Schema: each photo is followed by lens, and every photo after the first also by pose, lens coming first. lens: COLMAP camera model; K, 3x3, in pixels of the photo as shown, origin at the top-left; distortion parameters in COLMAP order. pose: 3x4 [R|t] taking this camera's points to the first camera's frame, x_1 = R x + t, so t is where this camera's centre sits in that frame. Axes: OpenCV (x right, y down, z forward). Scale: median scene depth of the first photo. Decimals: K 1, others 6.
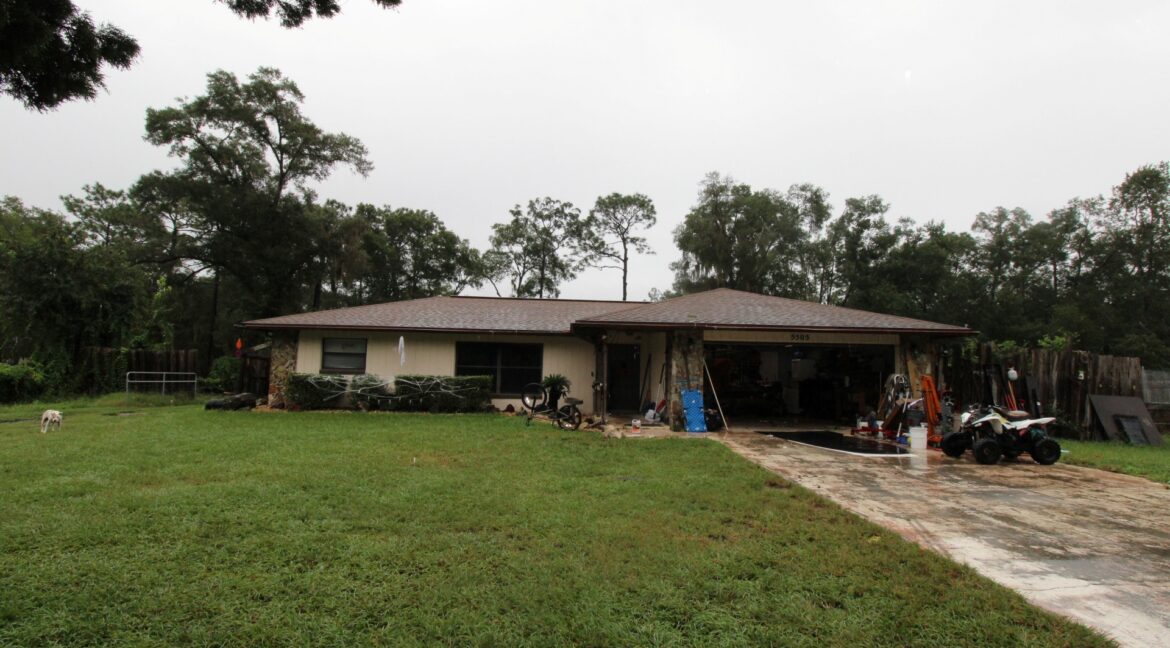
lens RADIAL K [[576.3, 0, 580.7], [0, 576.3, 323.5], [0, 0, 1]] dist [-0.001853, -0.001061]
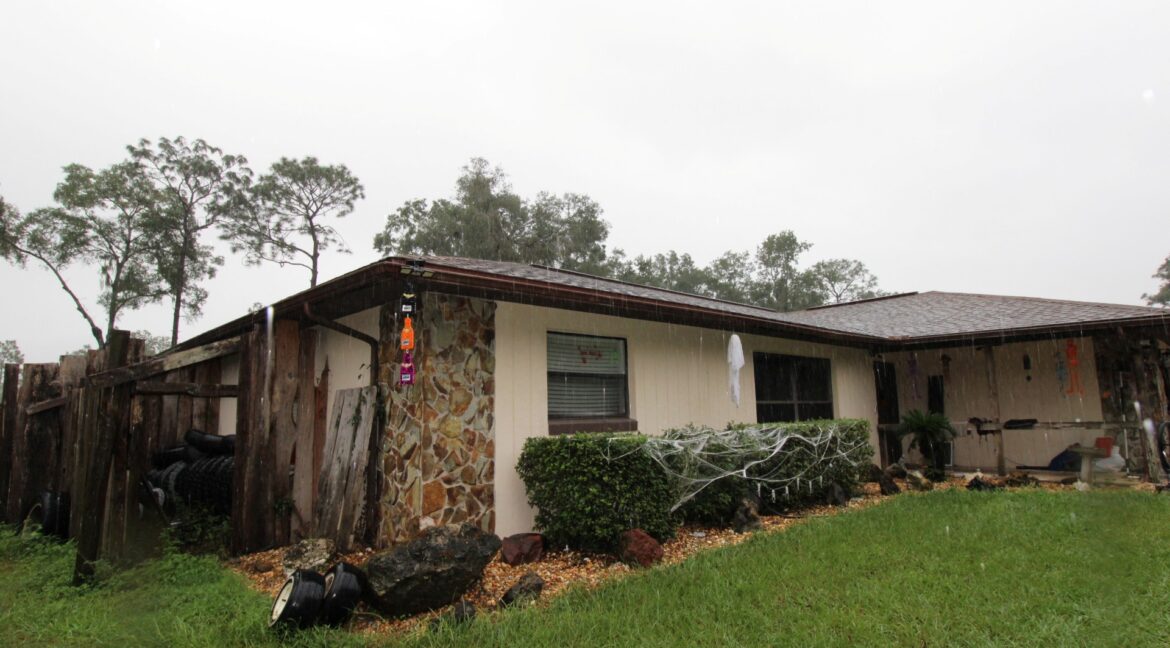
lens RADIAL K [[654.1, 0, 587.9], [0, 654.1, 325.9], [0, 0, 1]] dist [-0.003718, 0.000428]
pose [[0.736169, 0.054112, 0.674631, -0.249180], [-0.018973, 0.998057, -0.059350, 0.016042], [-0.676532, 0.030892, 0.735765, 0.247504]]
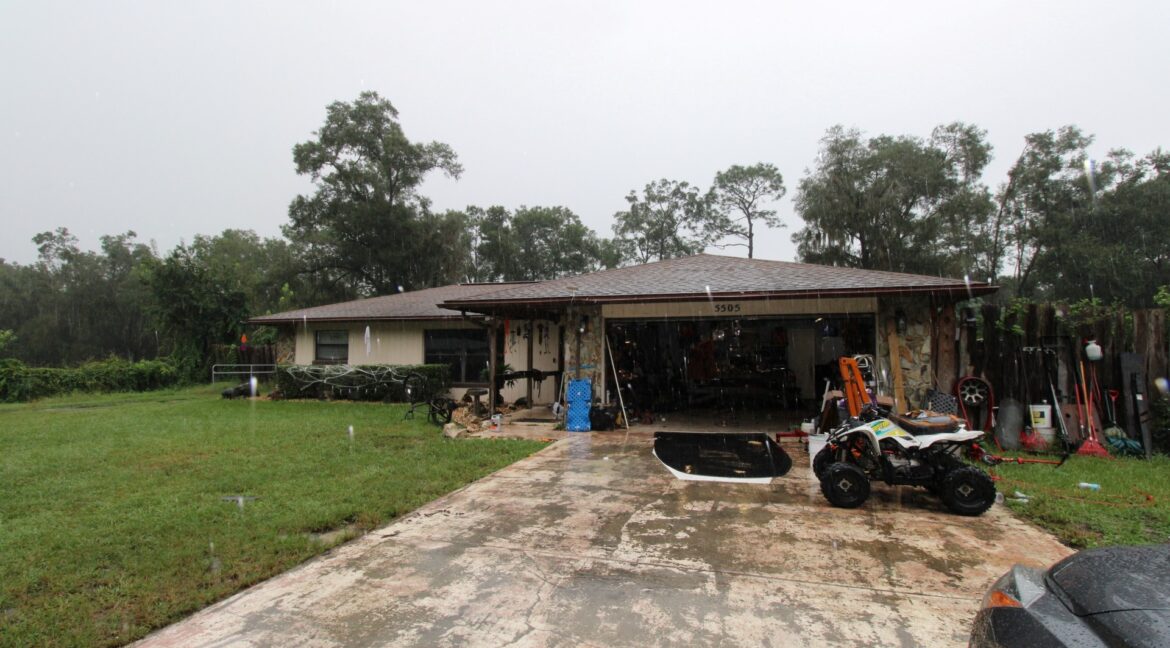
lens RADIAL K [[548.2, 0, 579.6], [0, 548.2, 327.3], [0, 0, 1]] dist [-0.001911, -0.009414]
pose [[0.944367, -0.036568, -0.326854, 0.121945], [0.046224, 0.998693, 0.021822, 0.006890], [0.325629, -0.035717, 0.944823, 0.074310]]
